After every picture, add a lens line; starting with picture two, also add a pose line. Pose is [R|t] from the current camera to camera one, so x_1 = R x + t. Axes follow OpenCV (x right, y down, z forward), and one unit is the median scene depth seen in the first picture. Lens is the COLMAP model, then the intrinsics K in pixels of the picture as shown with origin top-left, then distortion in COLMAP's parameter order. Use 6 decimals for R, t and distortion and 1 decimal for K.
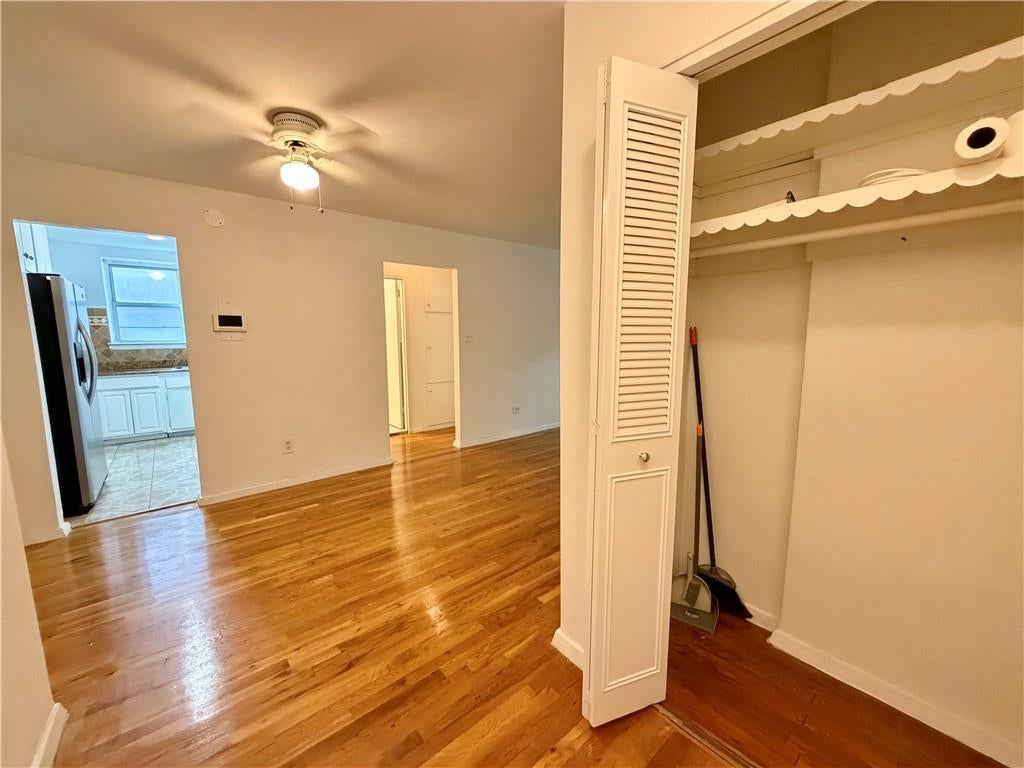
lens RADIAL K [[409.8, 0, 507.0], [0, 409.8, 383.7], [0, 0, 1]] dist [0.000553, -0.000308]
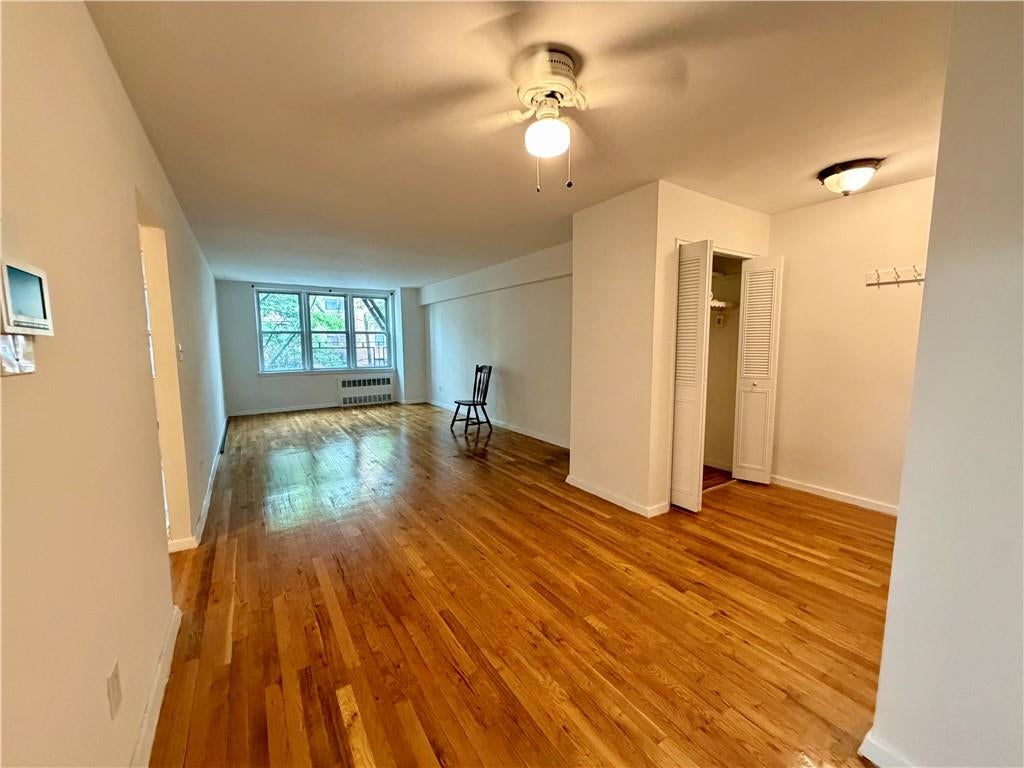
lens RADIAL K [[409.8, 0, 511.7], [0, 409.8, 382.6], [0, 0, 1]] dist [0.000553, -0.000308]
pose [[0.122794, -0.099928, 0.987389, -1.615905], [0.129513, 0.988023, 0.083886, -0.160401], [-0.983945, 0.117579, 0.134265, 1.250361]]
